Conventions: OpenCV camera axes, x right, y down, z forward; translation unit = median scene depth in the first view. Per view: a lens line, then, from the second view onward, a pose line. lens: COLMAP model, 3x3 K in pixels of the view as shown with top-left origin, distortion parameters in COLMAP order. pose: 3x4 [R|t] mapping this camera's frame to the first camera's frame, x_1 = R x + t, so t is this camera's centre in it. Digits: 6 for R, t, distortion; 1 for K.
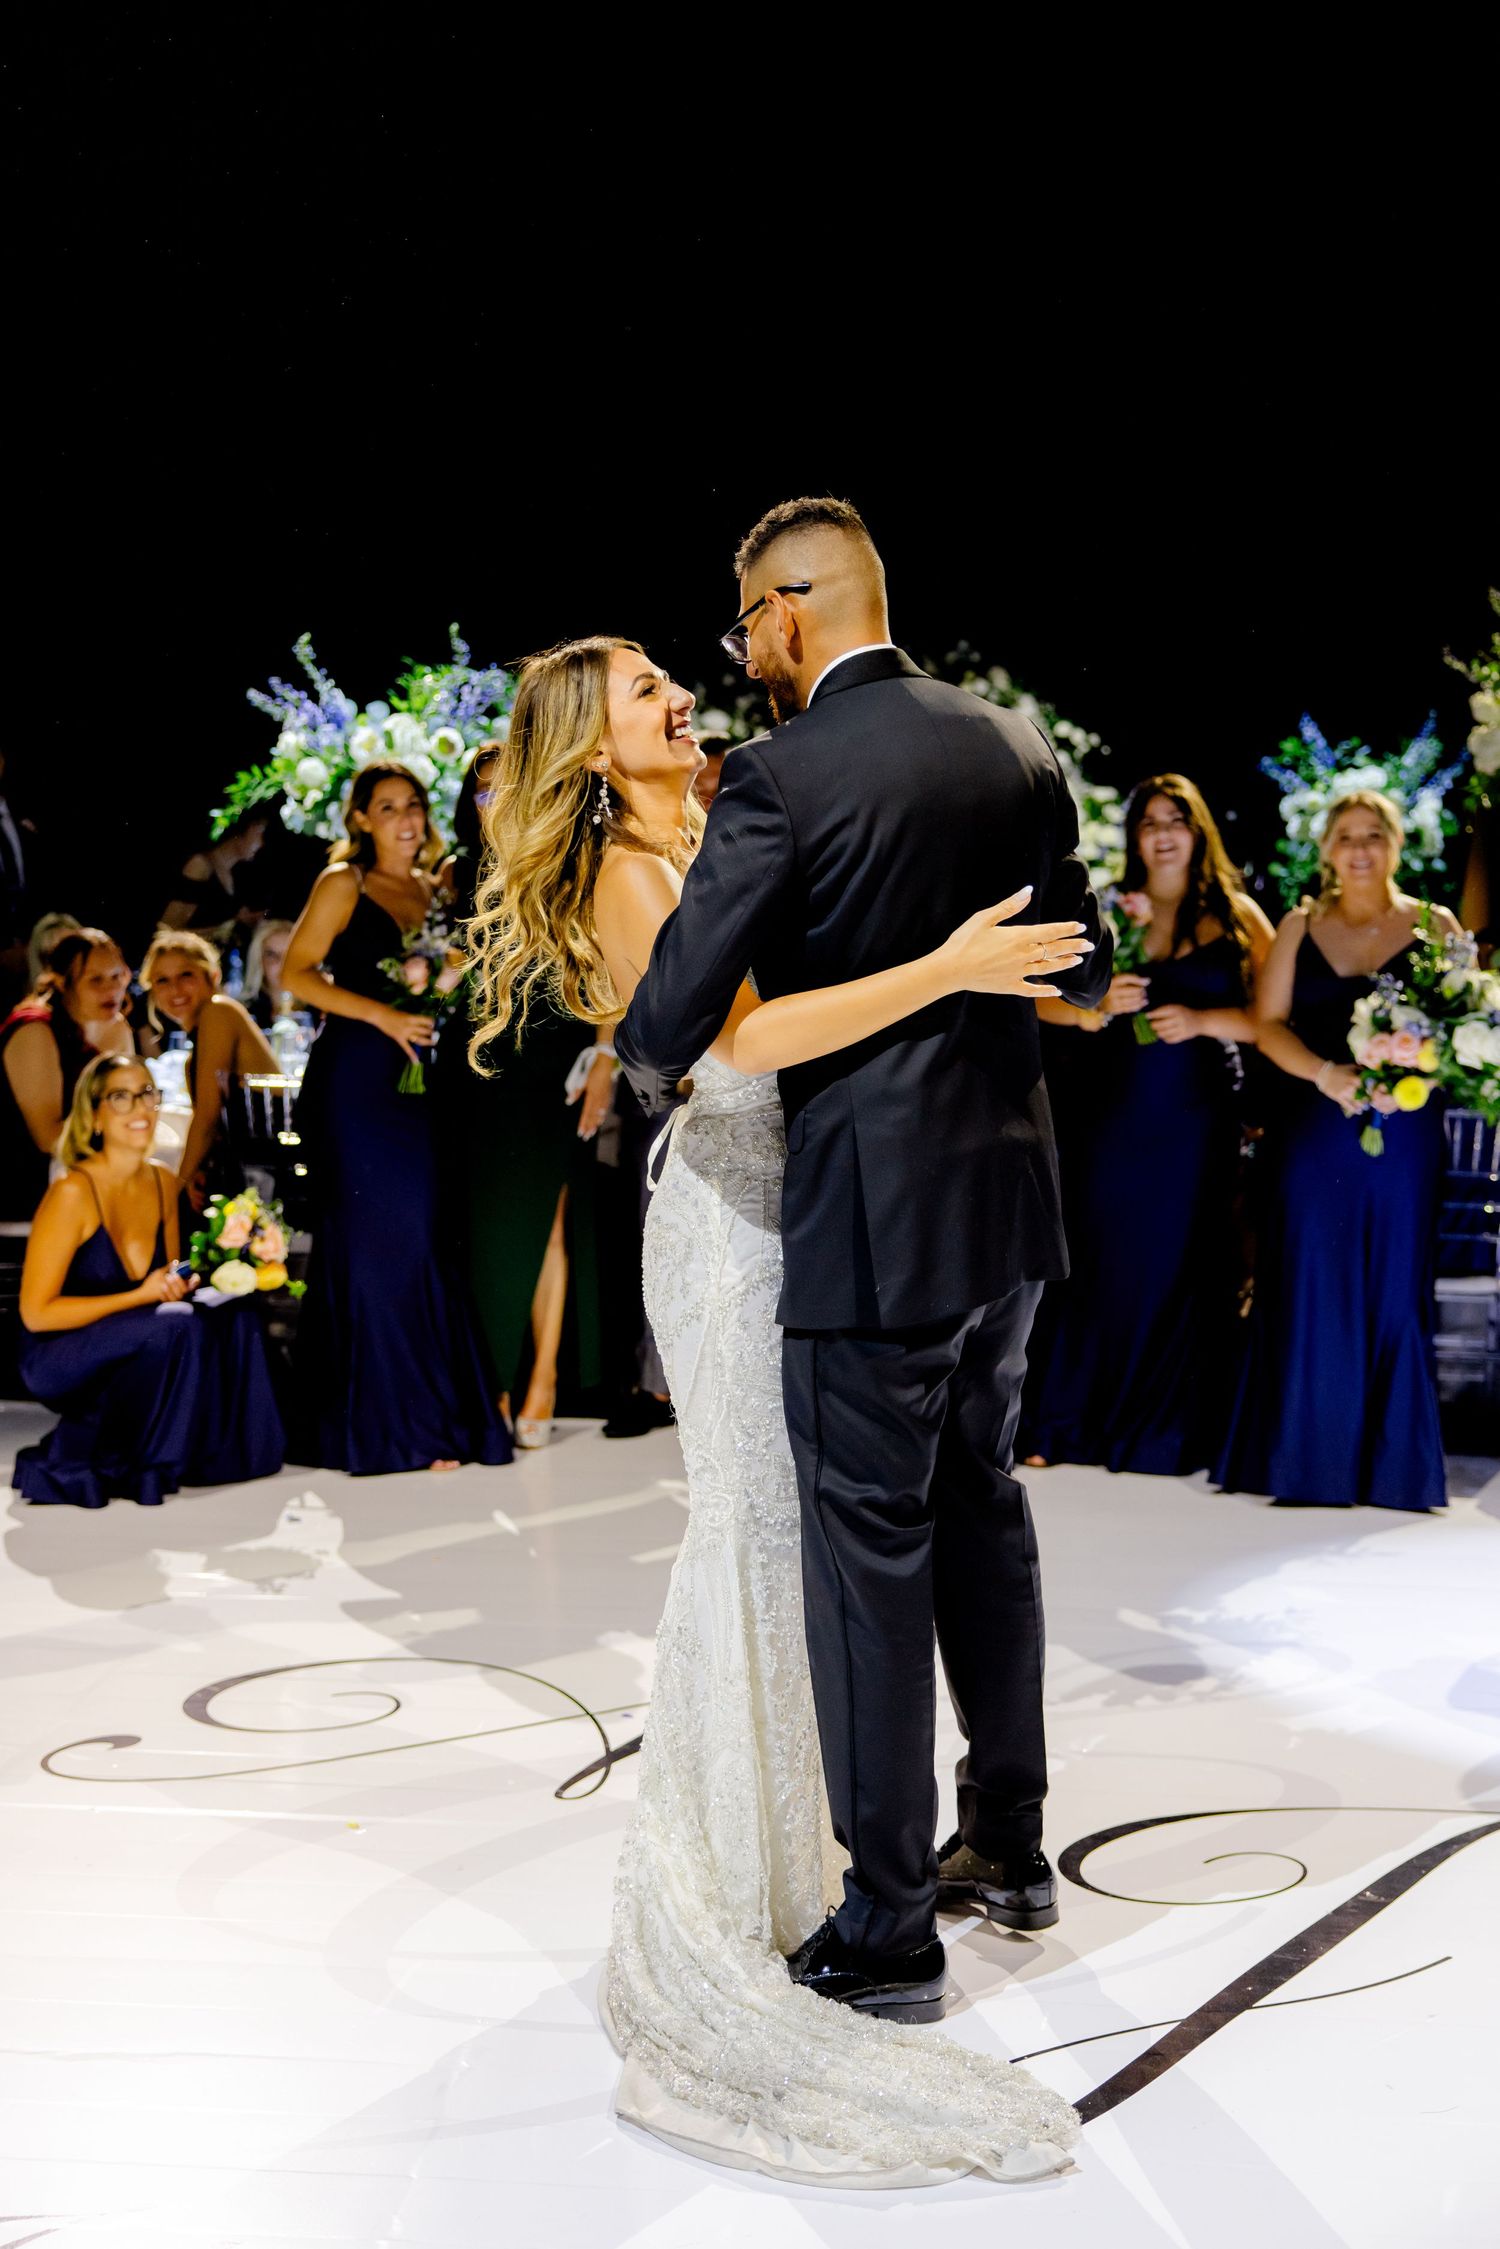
lens RADIAL K [[2961.4, 0, 746.0], [0, 2961.4, 1160.7], [0, 0, 1]] dist [0.013806, 0.032810]
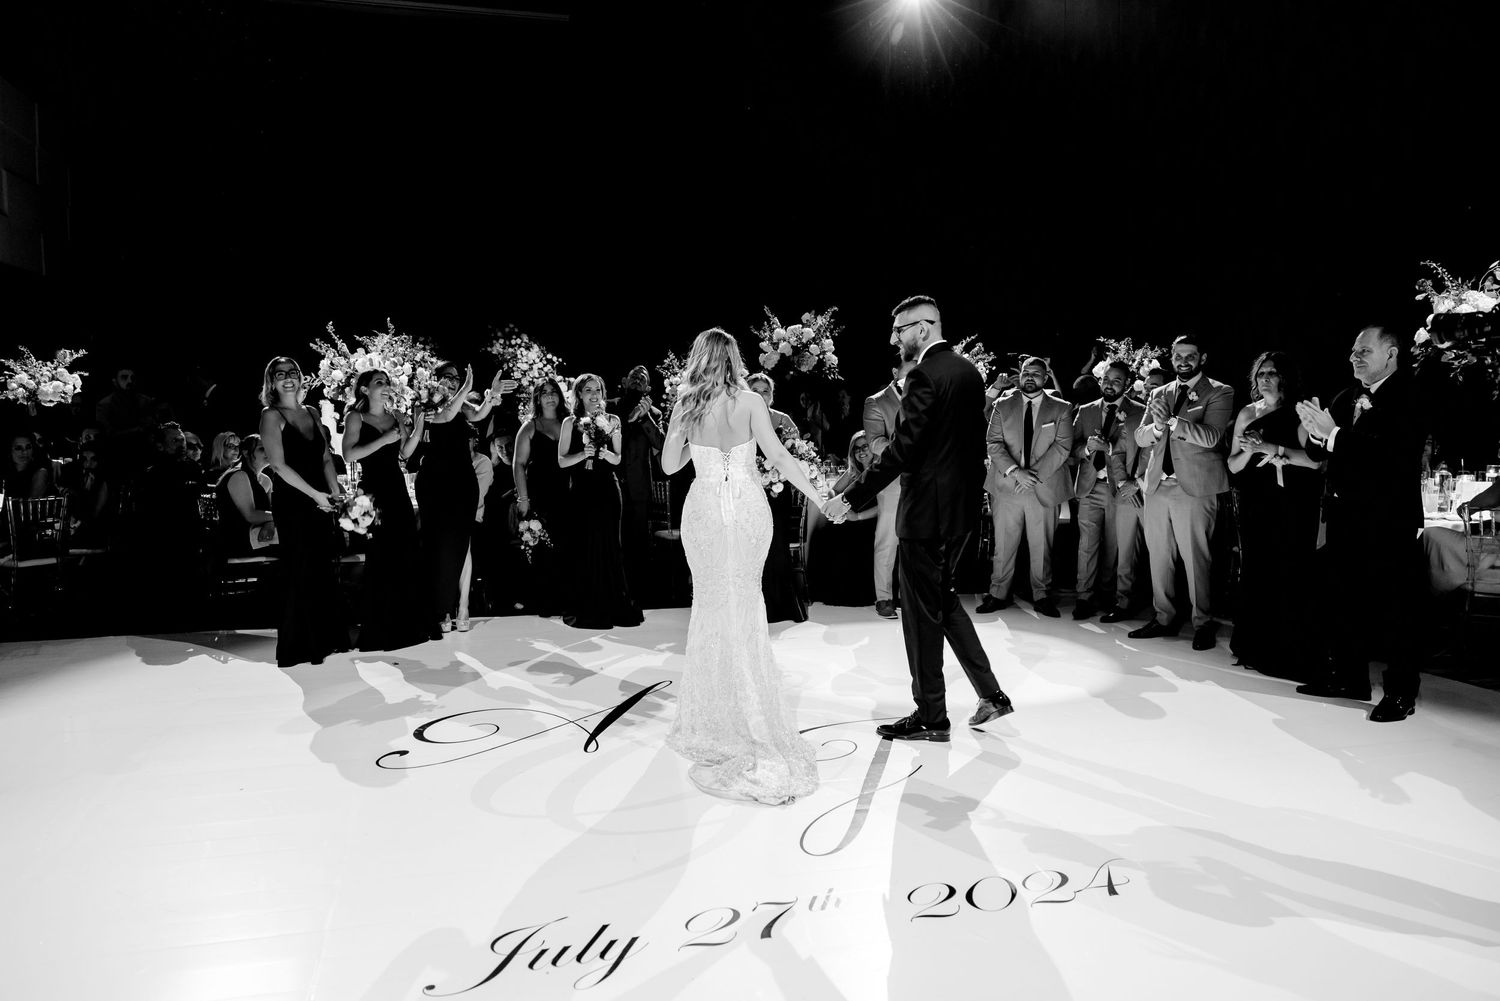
lens RADIAL K [[1072.1, 0, 729.2], [0, 1072.1, 495.7], [0, 0, 1]] dist [-0.003754, 0.001383]
pose [[0.948234, -0.050560, 0.313522, -0.120190], [0.055280, 0.998452, -0.006176, -0.002431], [-0.312724, 0.023187, 0.949561, 0.015120]]
